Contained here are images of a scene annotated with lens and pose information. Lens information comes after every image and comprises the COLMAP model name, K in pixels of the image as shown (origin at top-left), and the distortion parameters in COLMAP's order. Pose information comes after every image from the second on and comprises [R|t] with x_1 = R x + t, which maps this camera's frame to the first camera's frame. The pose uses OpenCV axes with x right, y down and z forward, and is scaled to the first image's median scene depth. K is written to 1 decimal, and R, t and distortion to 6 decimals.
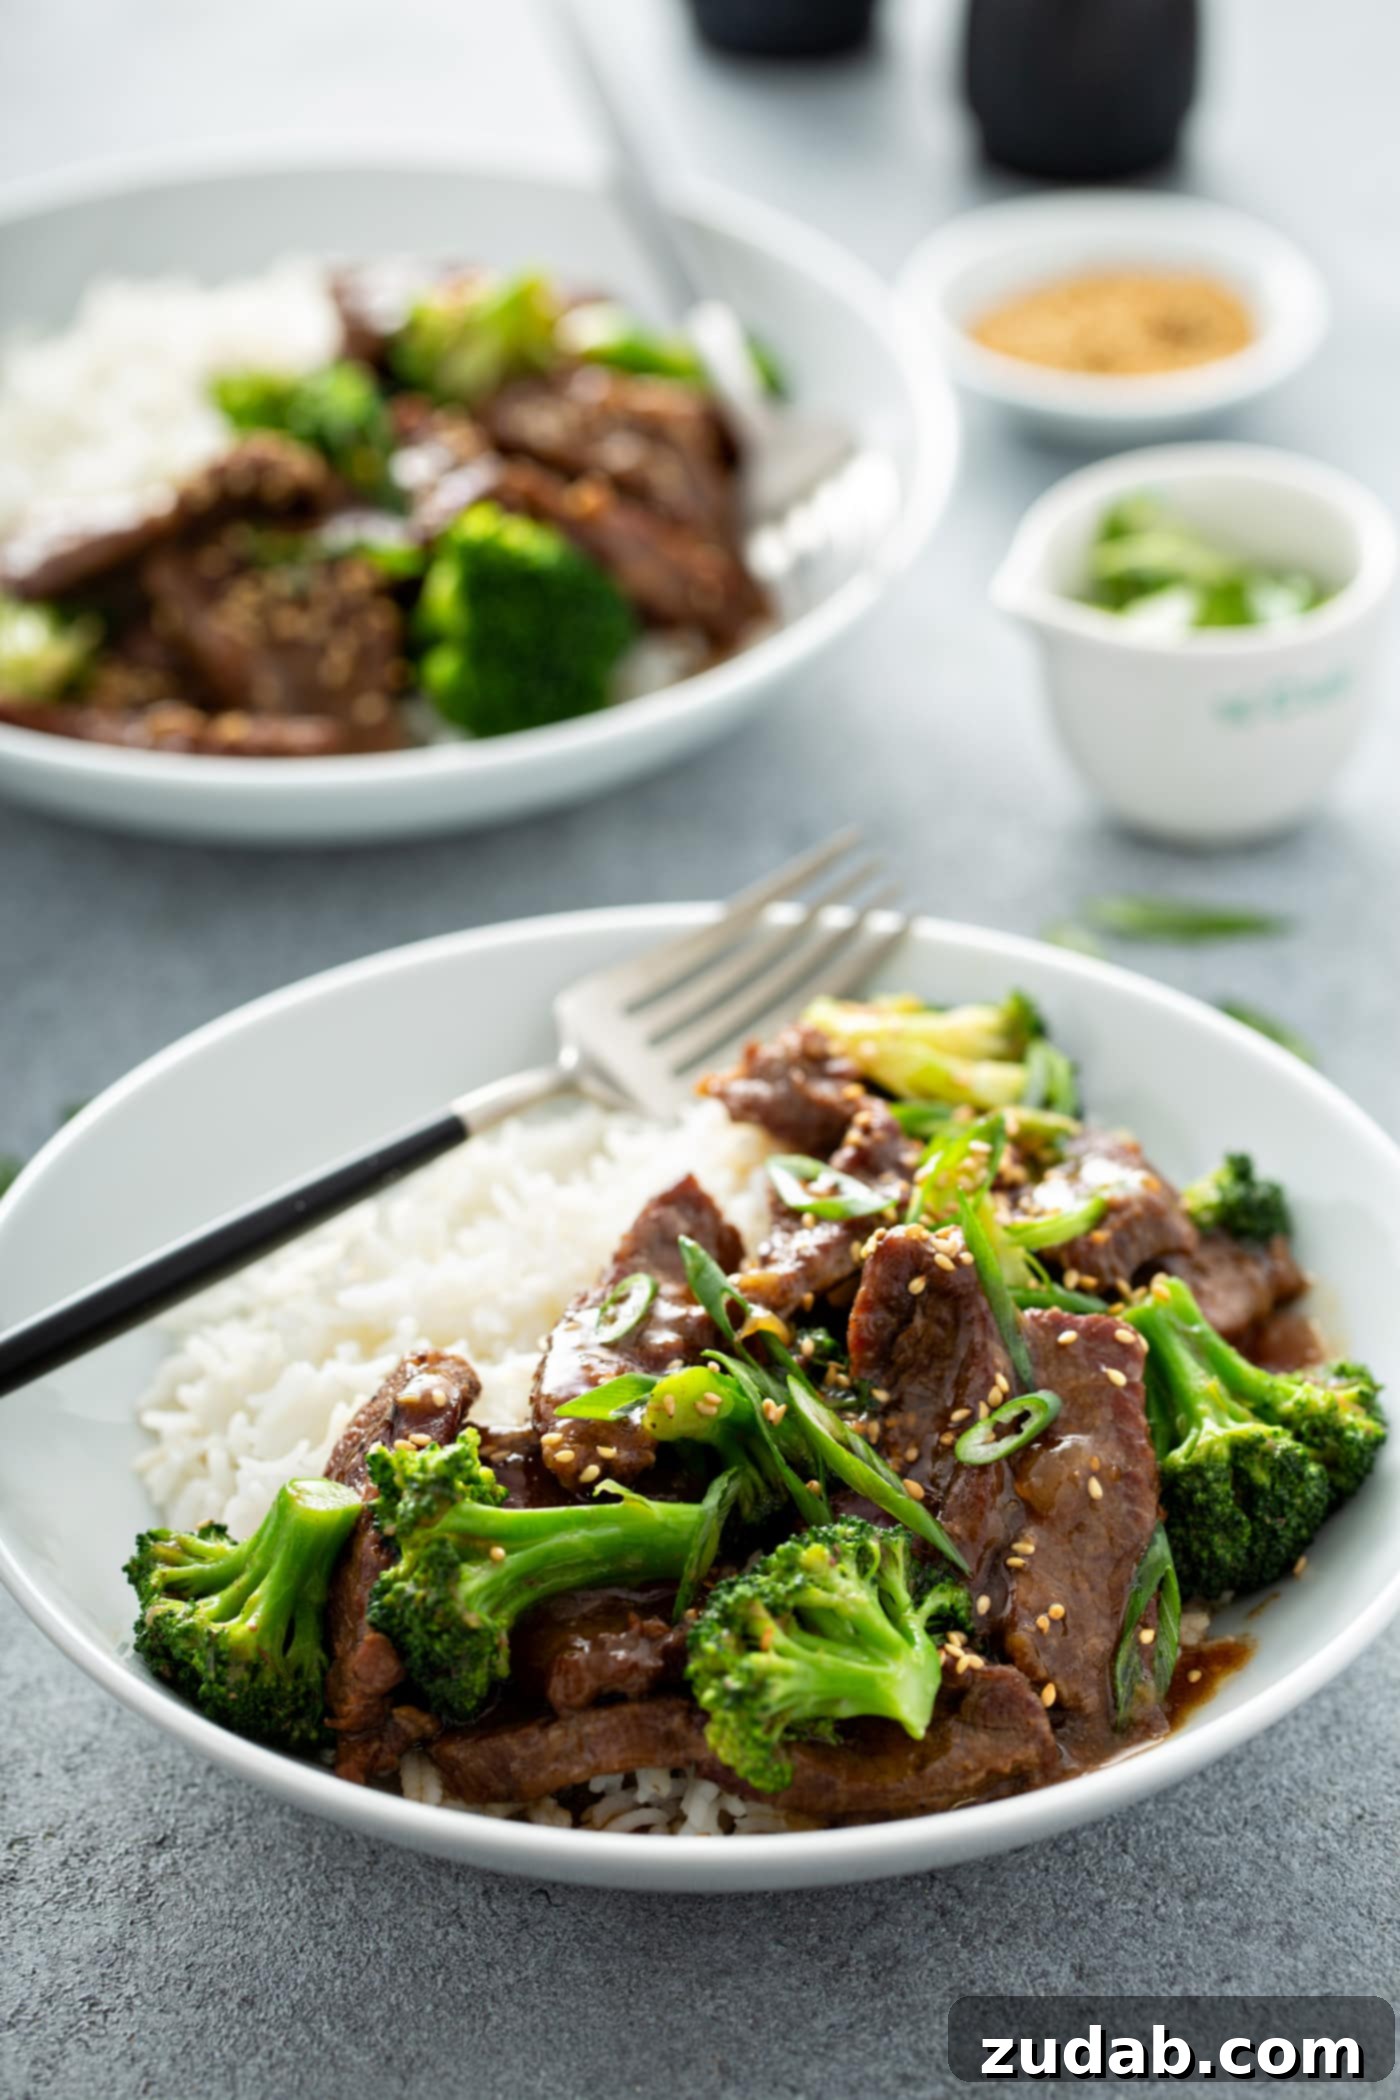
lens RADIAL K [[6522.4, 0, 700.0], [0, 6522.4, 1050.0], [0, 0, 1]] dist [-0.021589, 1.098017]
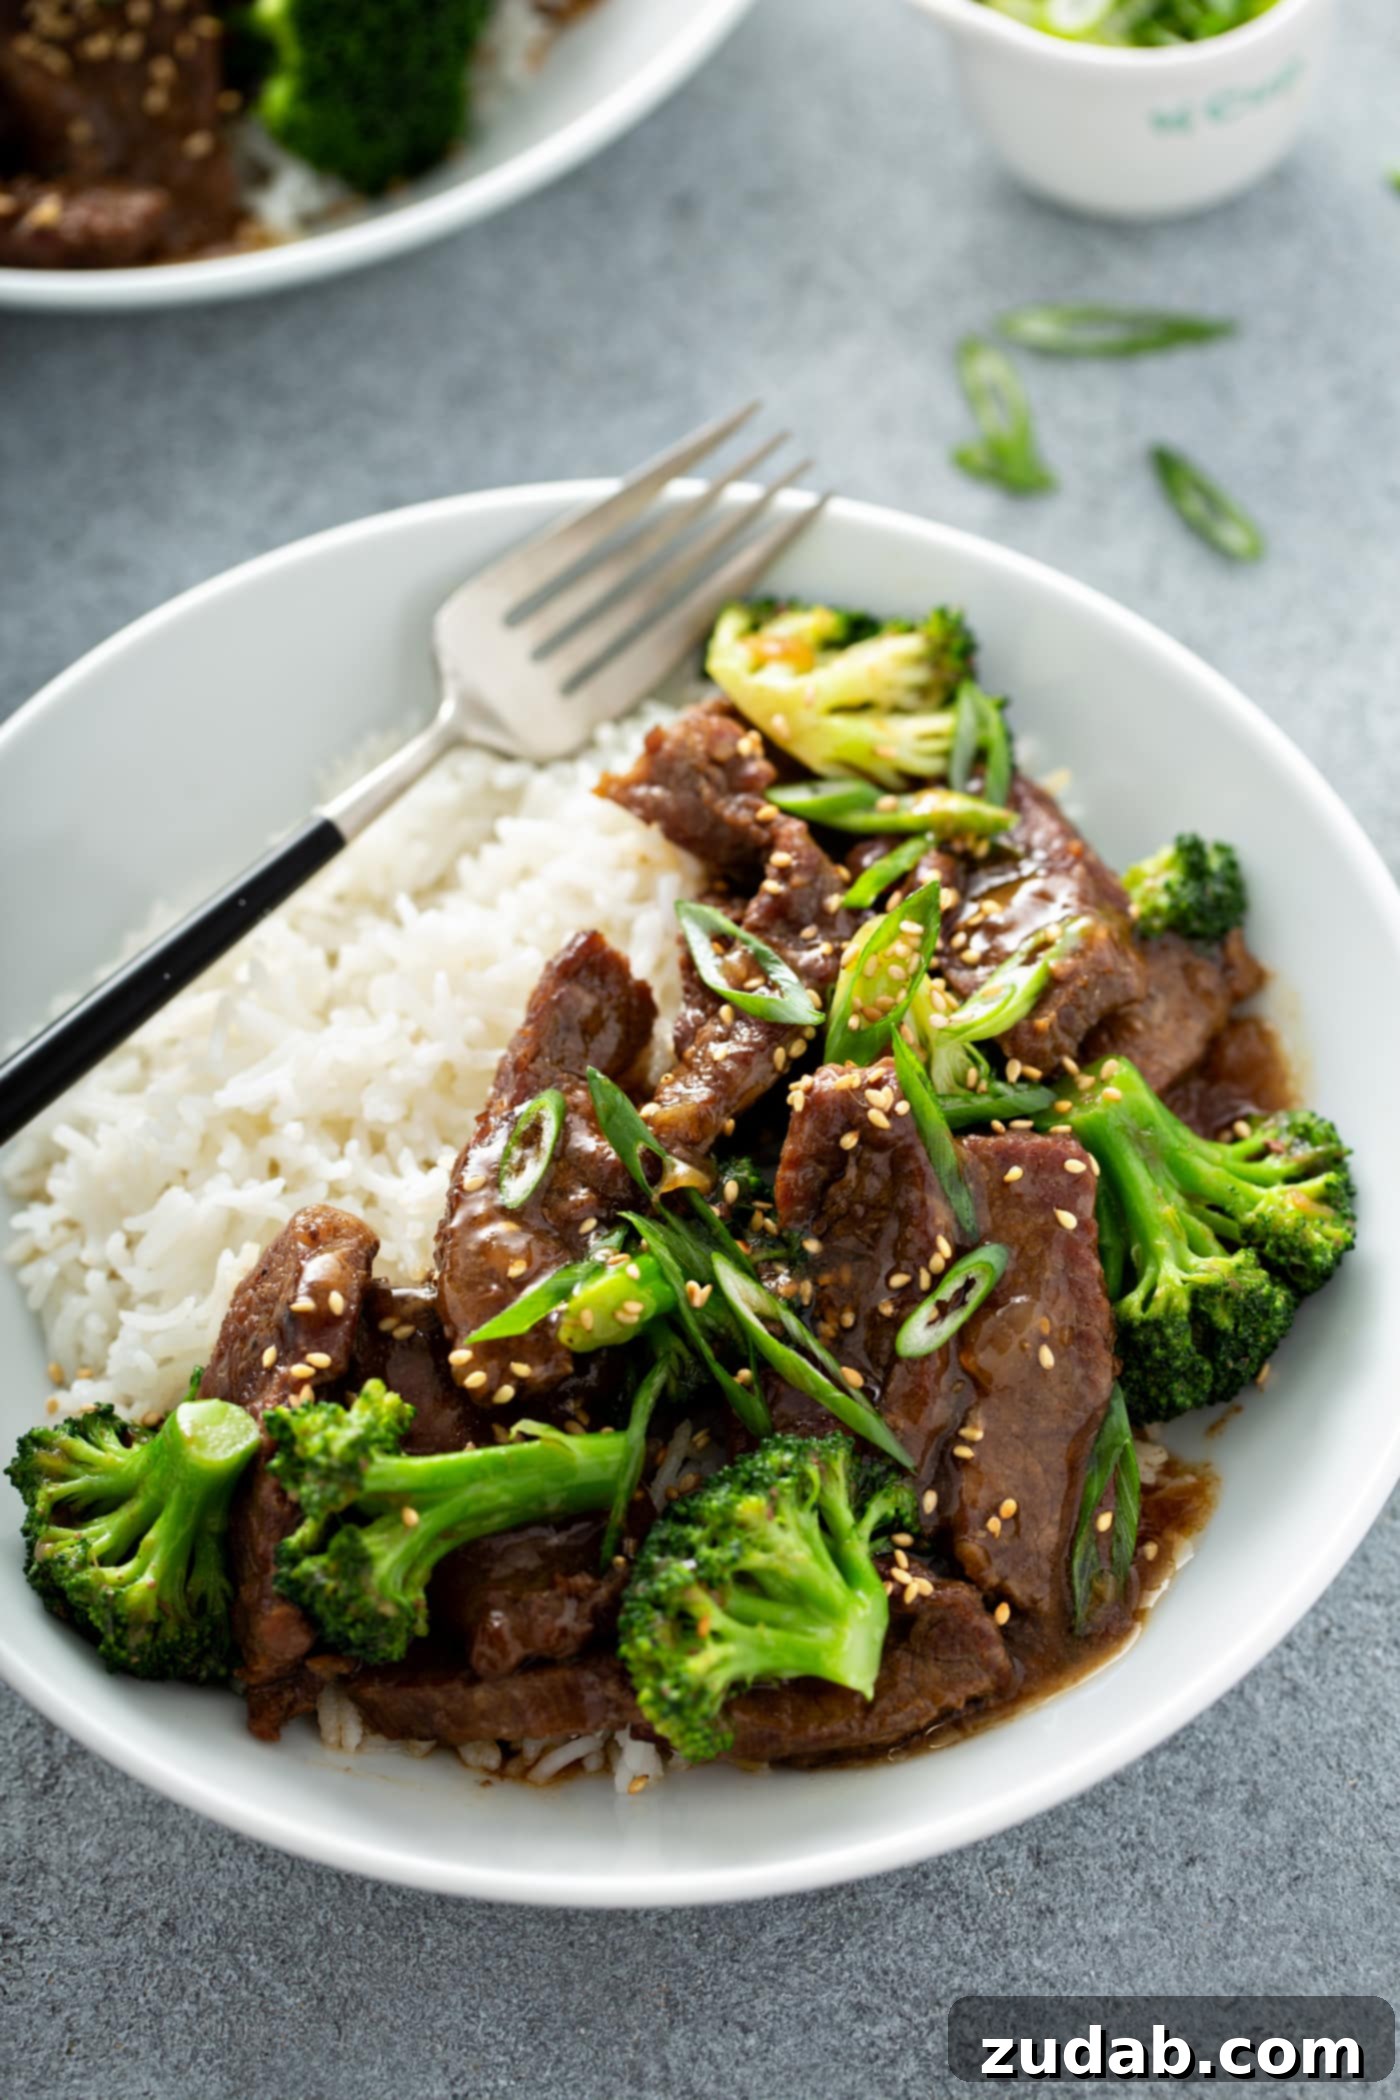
lens RADIAL K [[6522.4, 0, 700.0], [0, 6522.4, 1050.0], [0, 0, 1]] dist [-0.021589, 1.098017]
pose [[0.999092, -0.038643, 0.017925, -0.003783], [0.029408, 0.930126, 0.366062, -0.320798], [-0.030819, -0.365203, 0.930418, 0.155408]]
